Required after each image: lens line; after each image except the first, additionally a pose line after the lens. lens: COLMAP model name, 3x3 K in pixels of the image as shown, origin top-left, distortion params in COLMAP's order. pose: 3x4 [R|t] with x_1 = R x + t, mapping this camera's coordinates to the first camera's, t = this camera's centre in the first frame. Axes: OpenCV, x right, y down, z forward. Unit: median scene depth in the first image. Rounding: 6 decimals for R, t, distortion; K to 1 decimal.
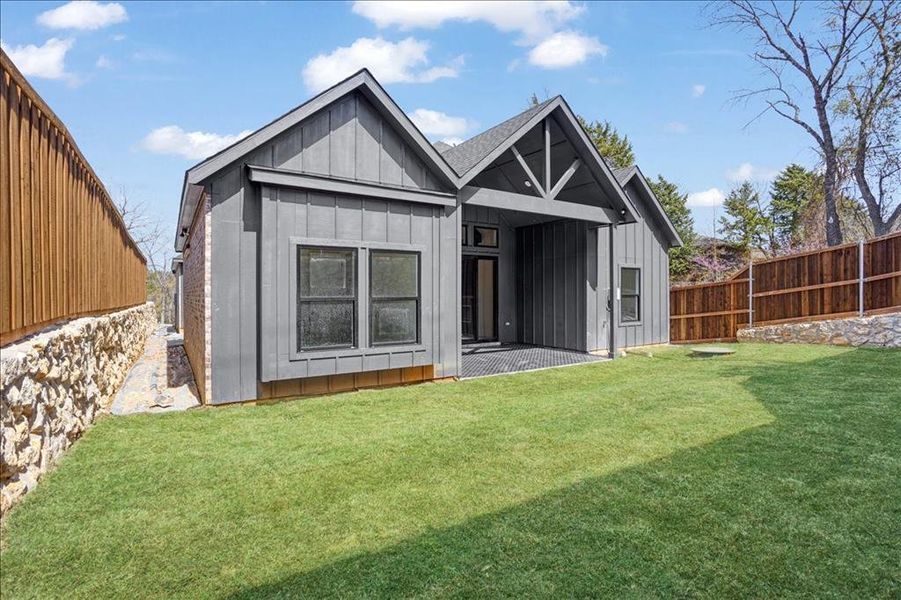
lens RADIAL K [[434.4, 0, 451.4], [0, 434.4, 297.0], [0, 0, 1]] dist [-0.026826, 0.012581]
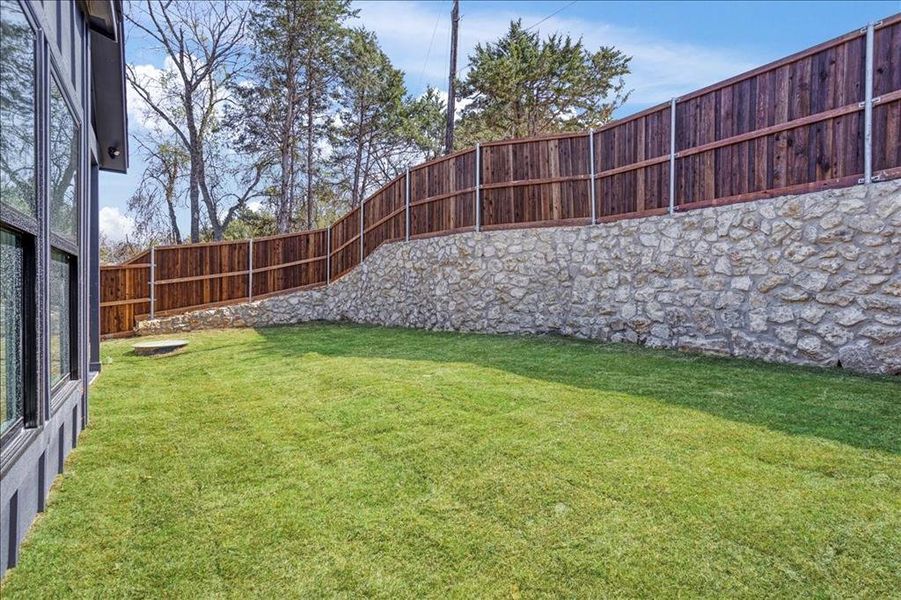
lens RADIAL K [[434.4, 0, 451.2], [0, 434.4, 299.6], [0, 0, 1]] dist [-0.026826, 0.012581]
pose [[-0.053077, -0.015521, 0.998470, -0.267960], [-0.003042, 0.999877, 0.015381, 0.017513], [-0.998586, -0.002221, -0.053117, 0.448202]]
